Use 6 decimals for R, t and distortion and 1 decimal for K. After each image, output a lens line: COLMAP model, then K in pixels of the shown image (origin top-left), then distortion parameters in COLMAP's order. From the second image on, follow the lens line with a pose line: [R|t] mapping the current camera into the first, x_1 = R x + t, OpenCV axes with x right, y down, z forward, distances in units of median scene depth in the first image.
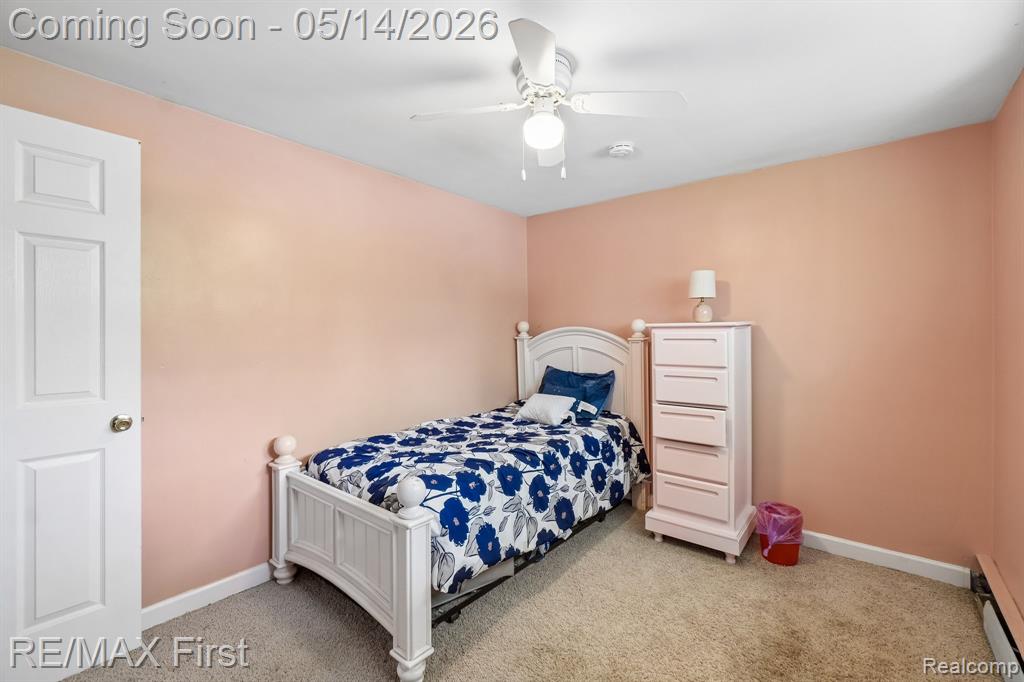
lens RADIAL K [[445.5, 0, 513.2], [0, 445.5, 336.3], [0, 0, 1]] dist [-0.002231, 0.001380]
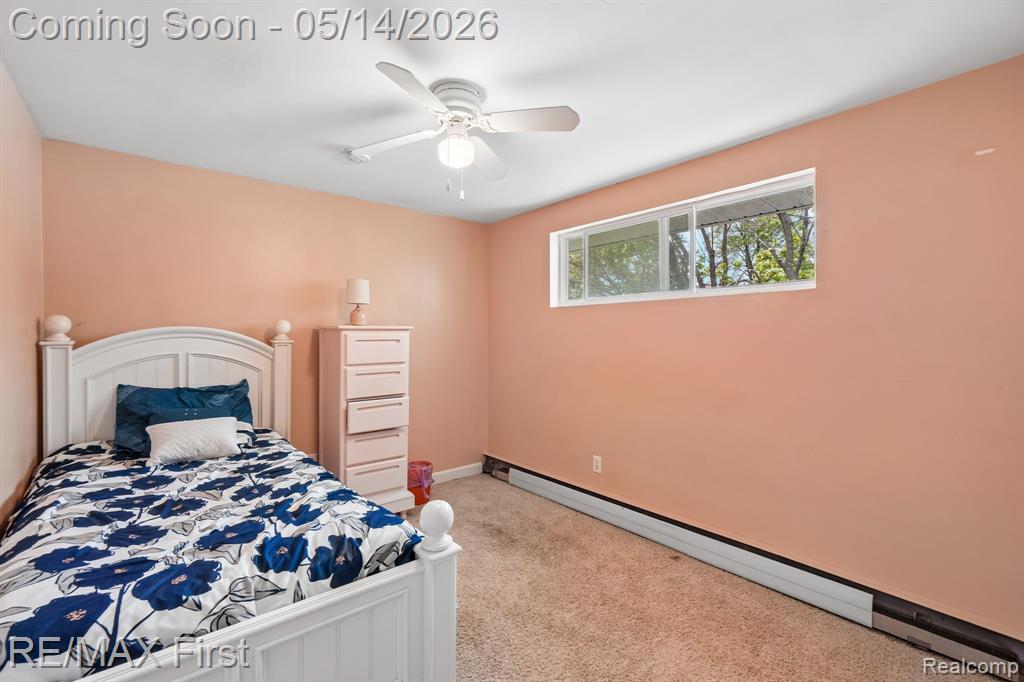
lens RADIAL K [[445.5, 0, 514.0], [0, 445.5, 340.3], [0, 0, 1]] dist [-0.002231, 0.001380]
pose [[0.195333, -0.011071, 0.980674, -0.805943], [0.010379, 0.999904, 0.009221, 0.000268], [-0.980682, 0.008377, 0.195429, 0.533317]]
